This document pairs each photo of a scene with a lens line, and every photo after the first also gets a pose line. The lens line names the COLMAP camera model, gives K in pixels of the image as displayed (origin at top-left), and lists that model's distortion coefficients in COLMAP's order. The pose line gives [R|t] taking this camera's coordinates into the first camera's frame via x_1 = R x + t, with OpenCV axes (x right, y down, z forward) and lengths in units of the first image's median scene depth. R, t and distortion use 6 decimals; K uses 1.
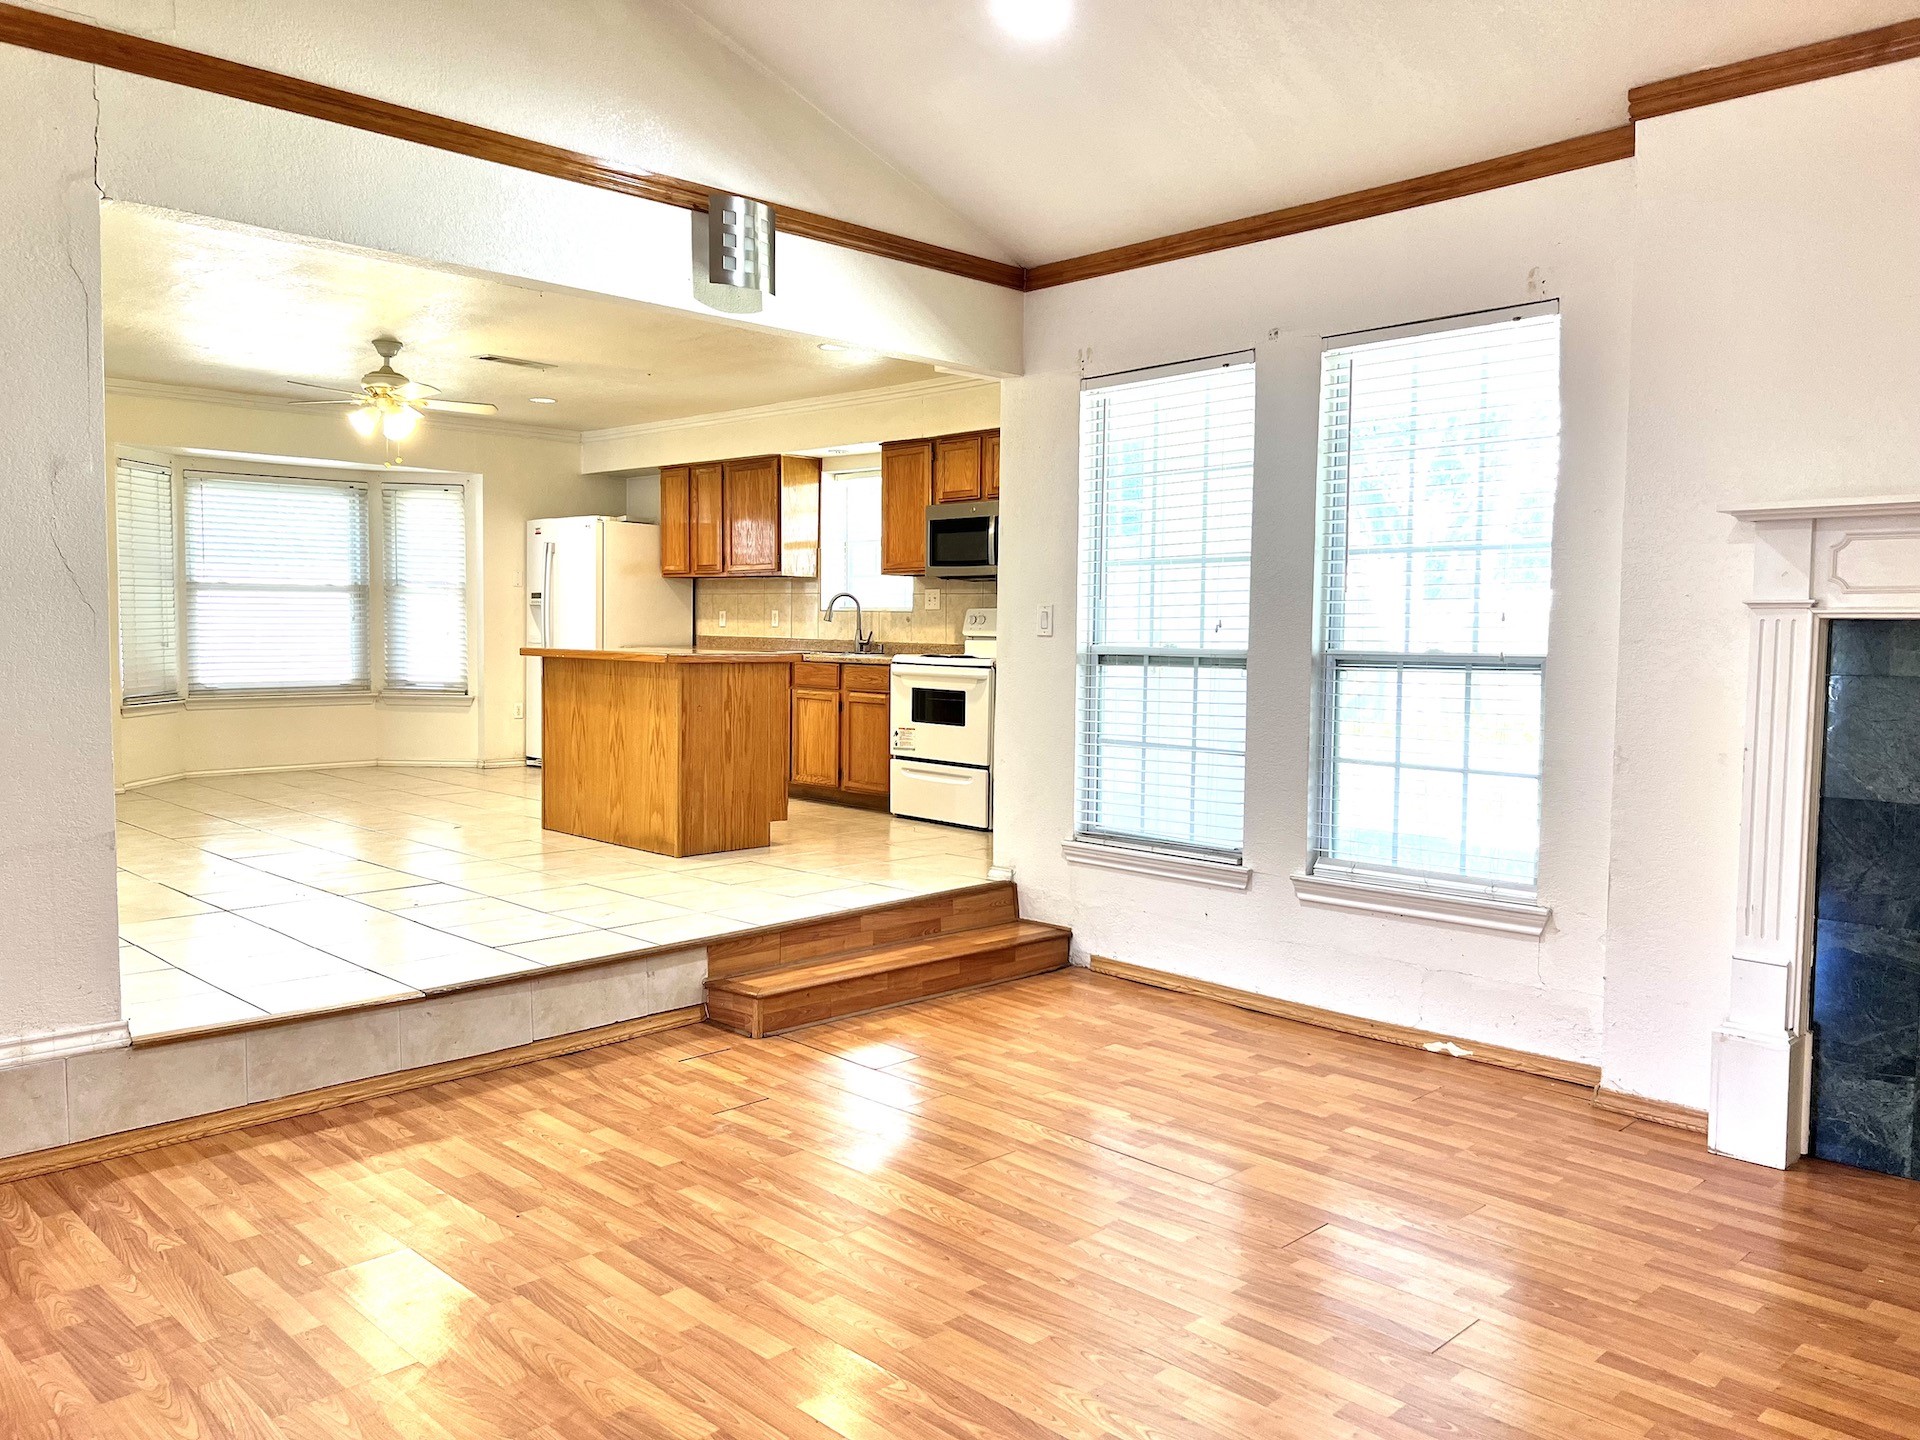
lens RADIAL K [[1434.2, 0, 951.6], [0, 1434.2, 711.2], [0, 0, 1]] dist [0.070757, -0.084816]
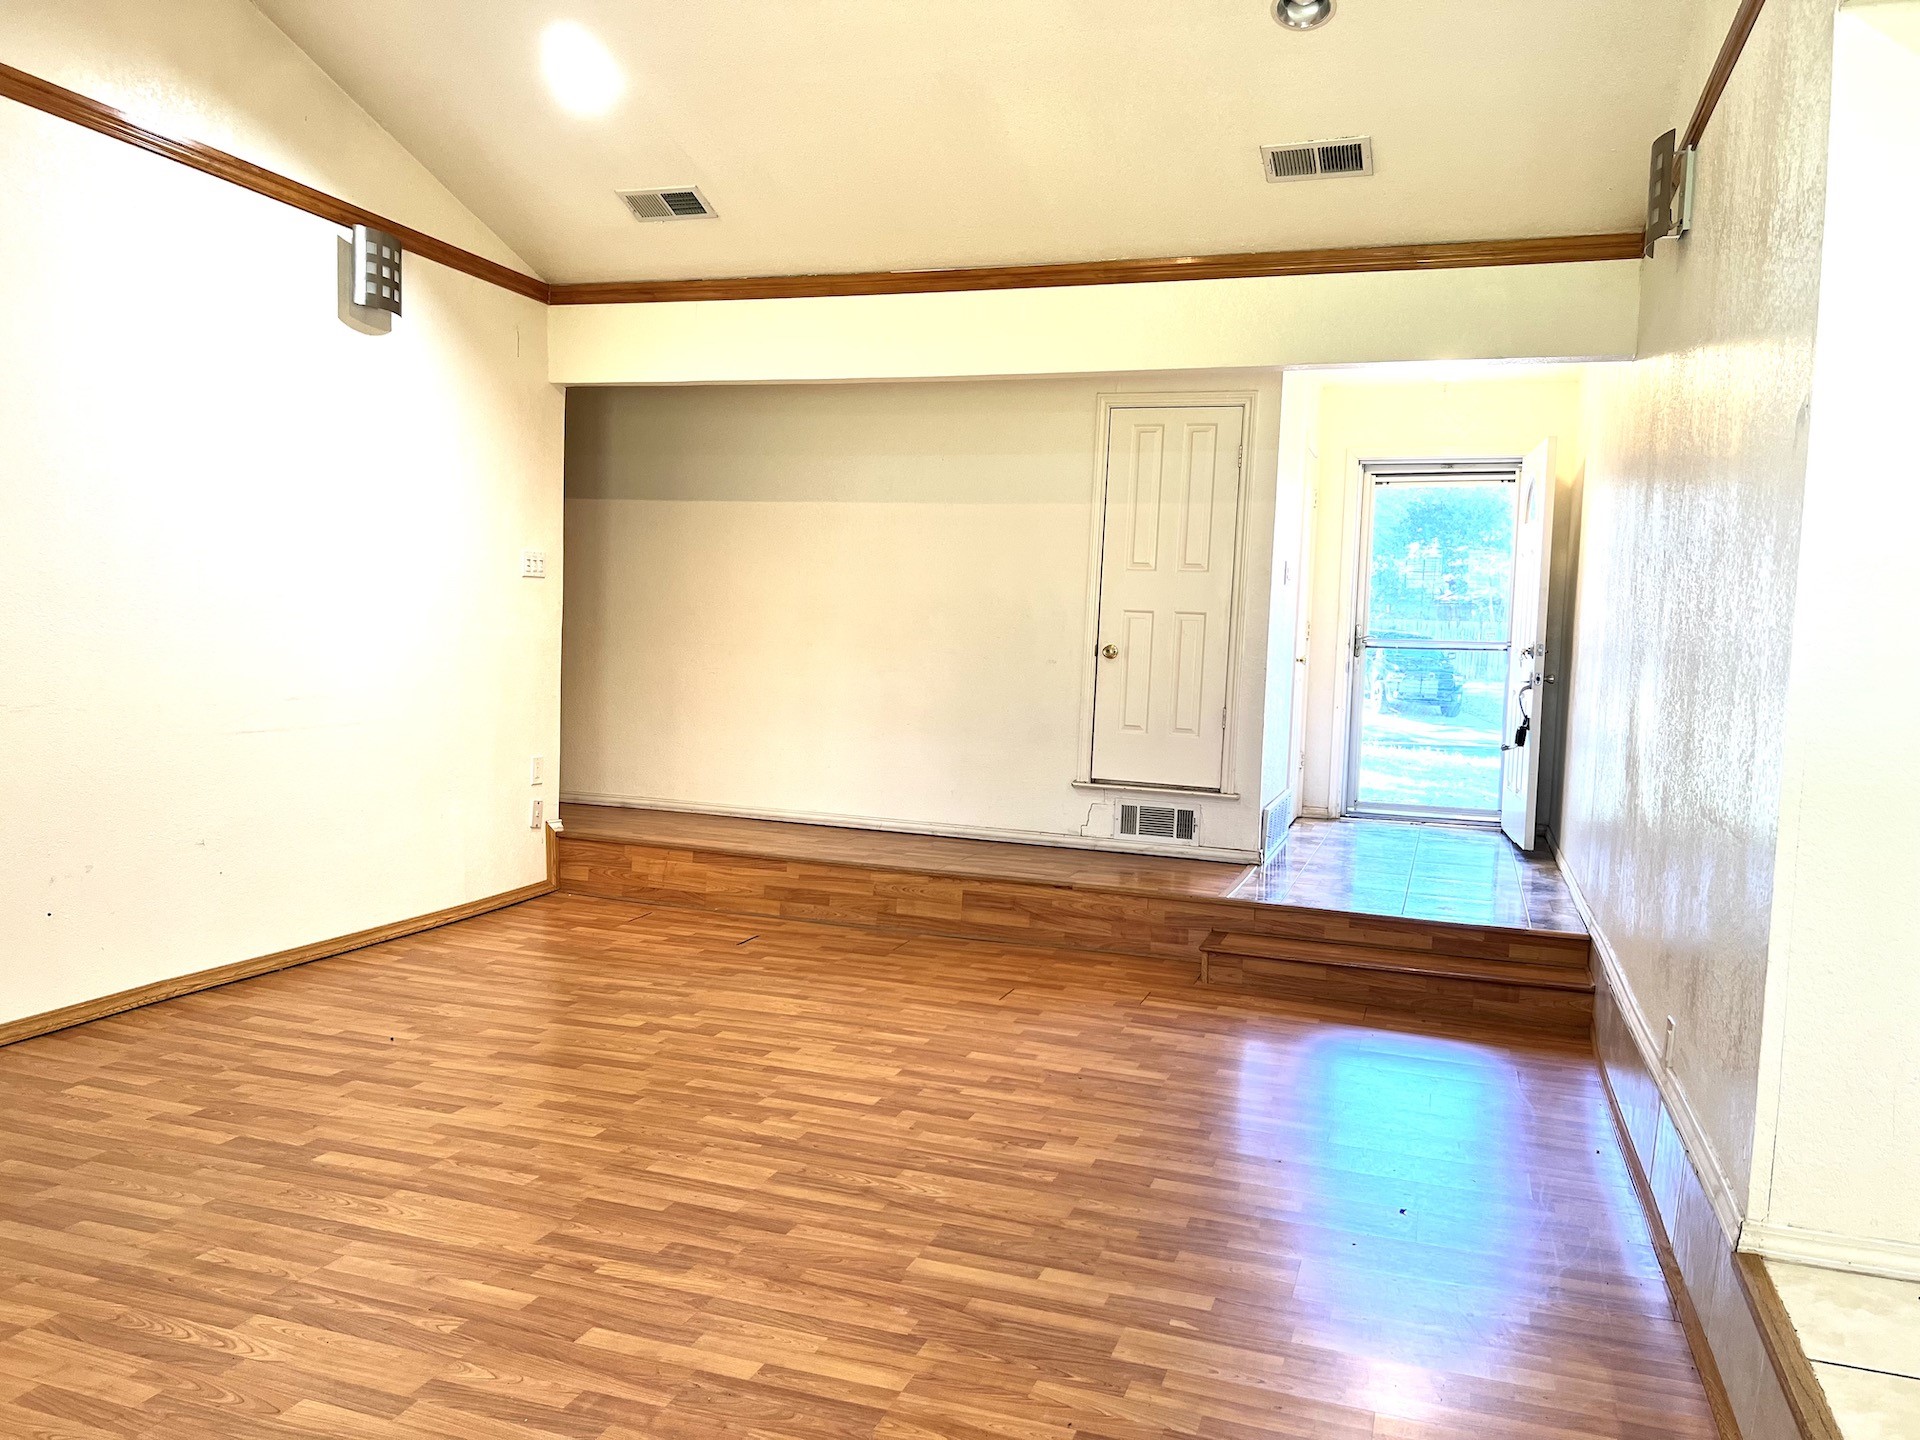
lens RADIAL K [[1434.2, 0, 961.8], [0, 1434.2, 722.2], [0, 0, 1]] dist [0.070757, -0.084816]
pose [[-0.894292, -0.011024, -0.447349, 0.046664], [-0.067386, 0.991614, 0.110274, -0.046415], [0.442382, 0.128762, -0.887535, 0.907981]]
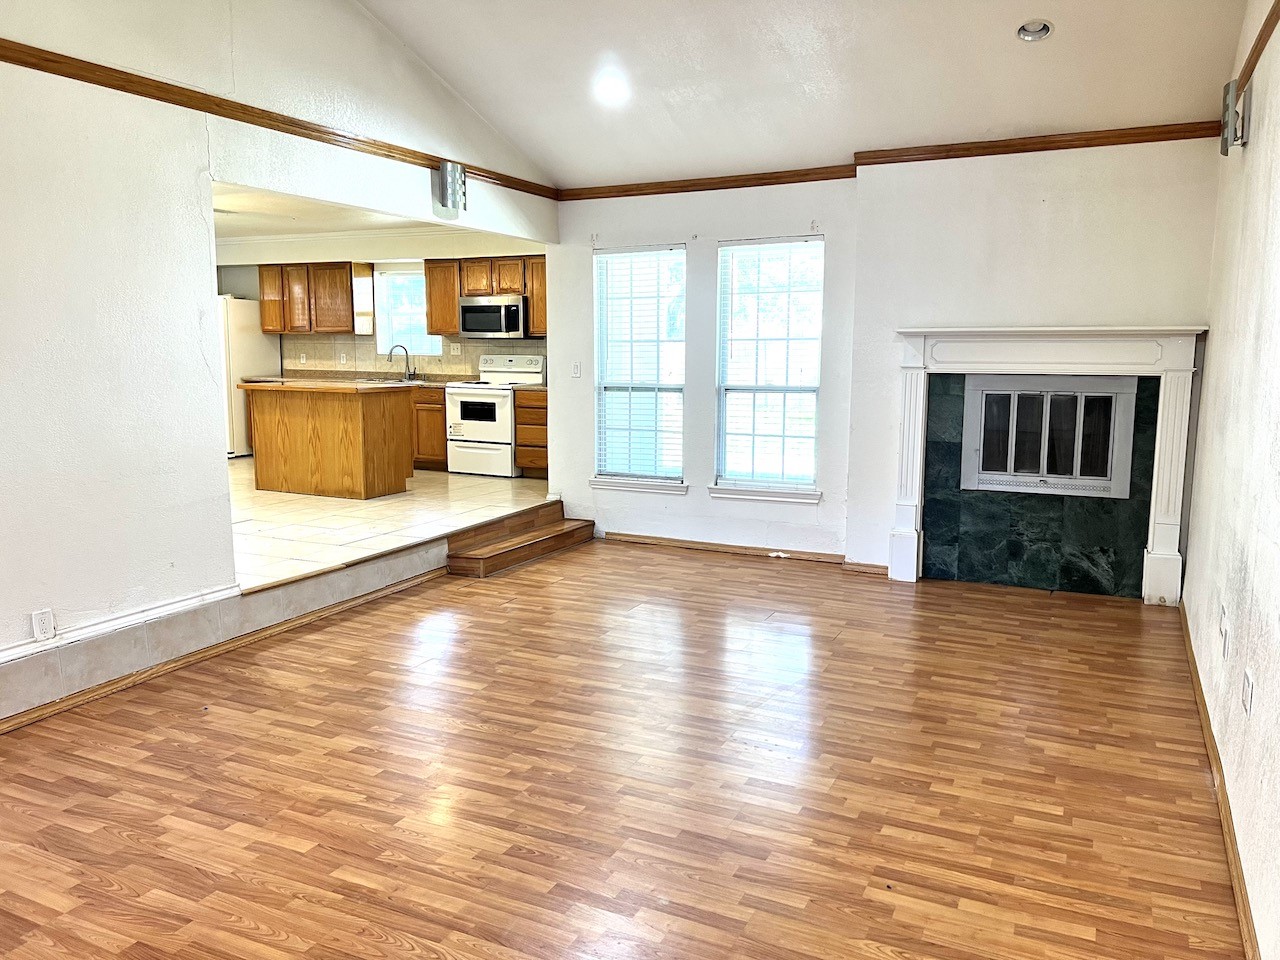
lens RADIAL K [[956.2, 0, 640.0], [0, 956.2, 478.5], [0, 0, 1]] dist [0.070757, -0.084816]
pose [[0.943831, -0.054705, 0.325868, -0.299828], [0.027571, 0.995799, 0.087312, -0.025953], [-0.329275, -0.073423, 0.941375, -0.305599]]
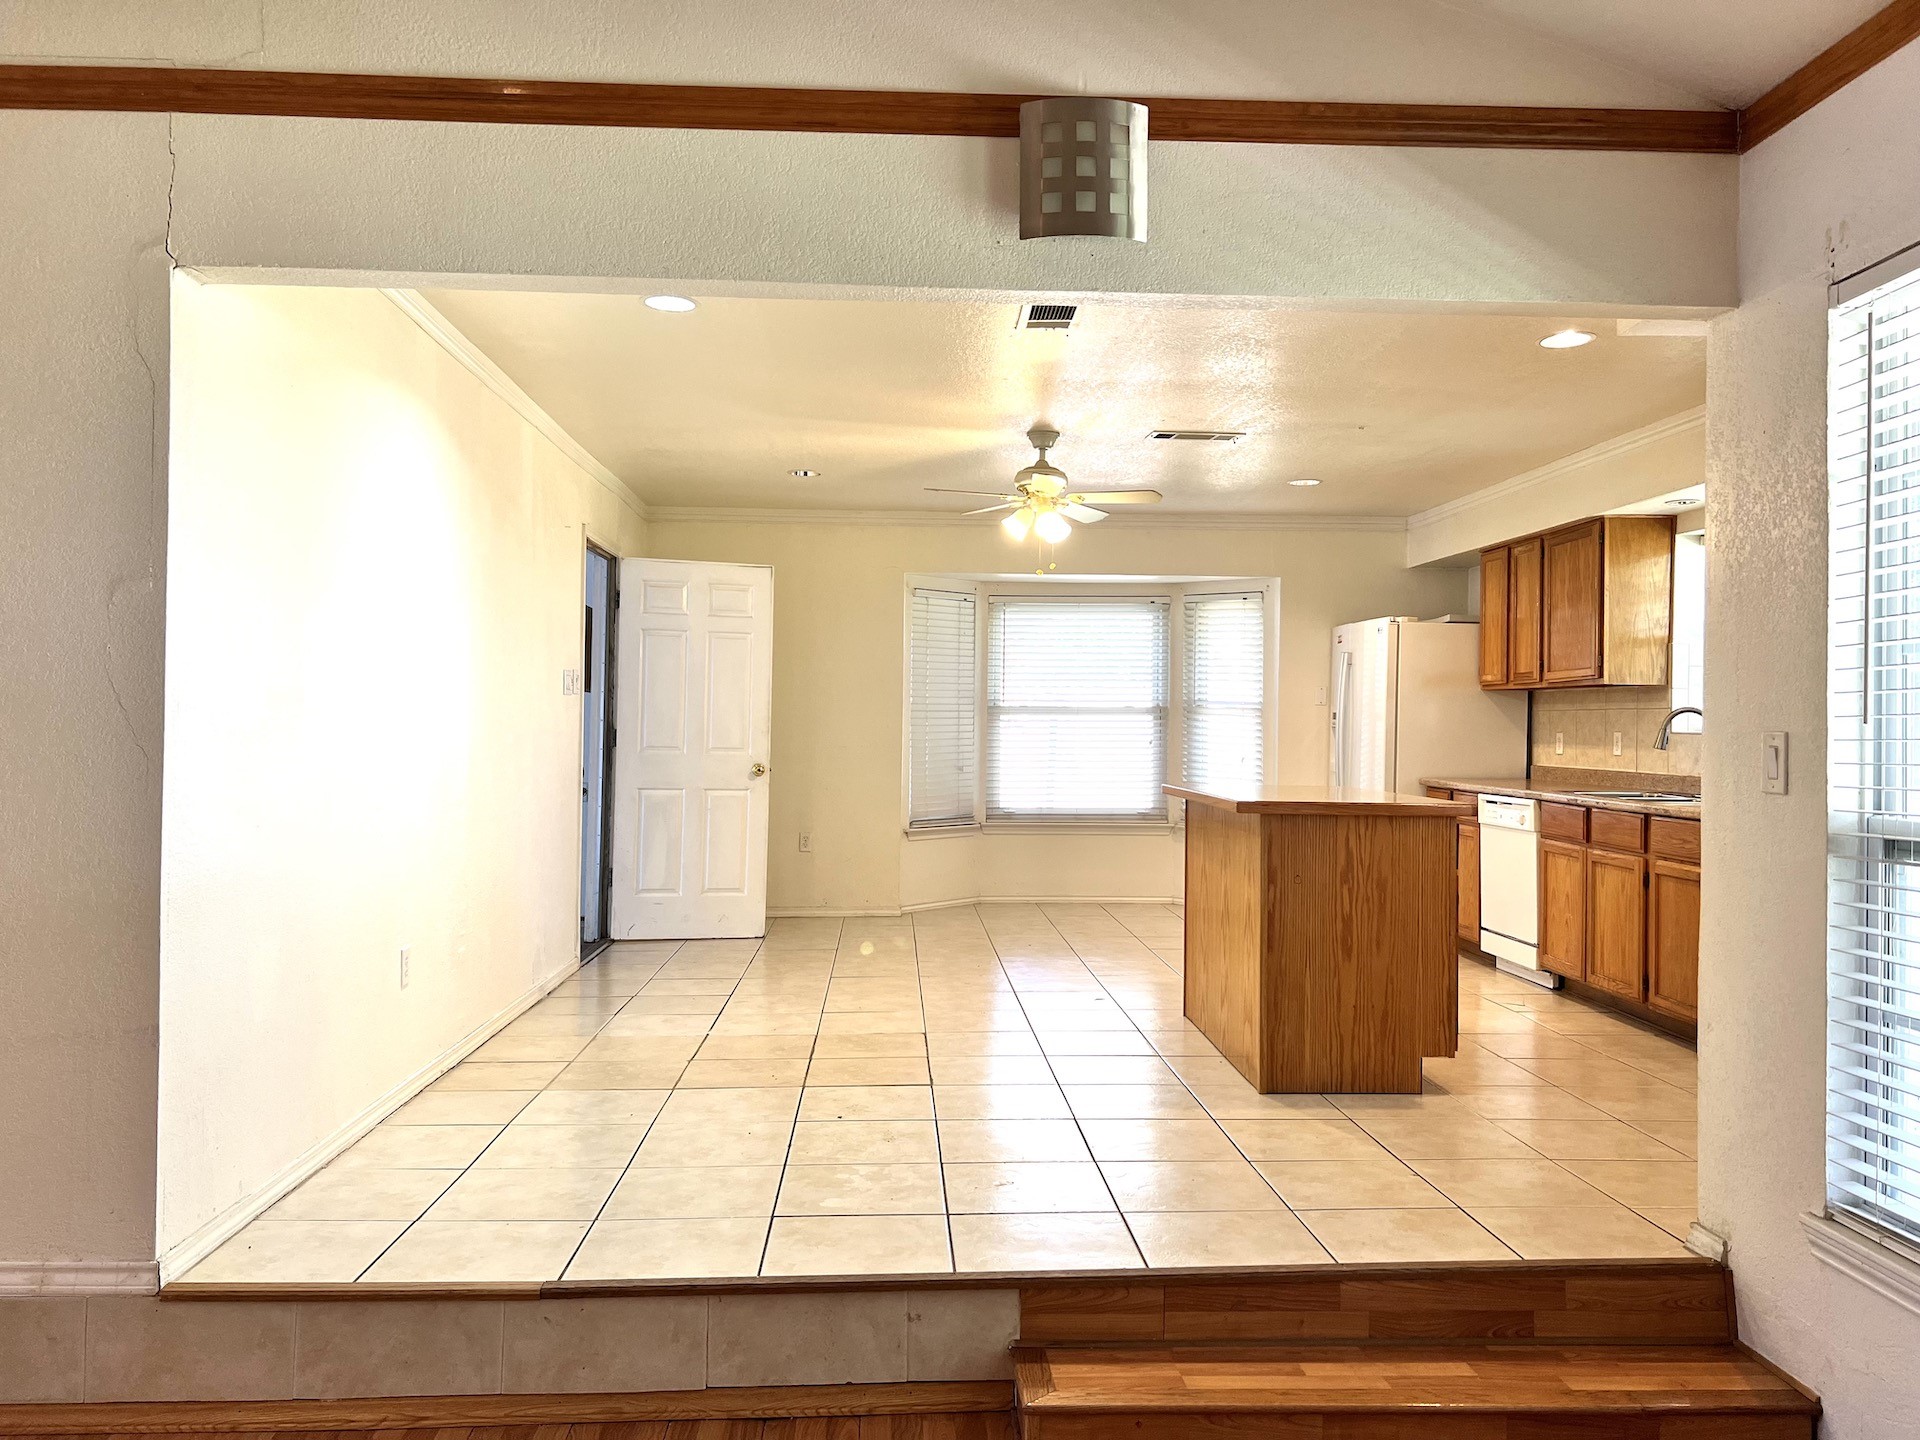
lens RADIAL K [[1434.2, 0, 965.1], [0, 1434.2, 724.6], [0, 0, 1]] dist [0.070757, -0.084816]
pose [[0.750243, -0.004668, -0.661146, 0.195369], [-0.041313, 0.997690, -0.053924, -0.038592], [0.659871, 0.067770, 0.748317, 0.429523]]
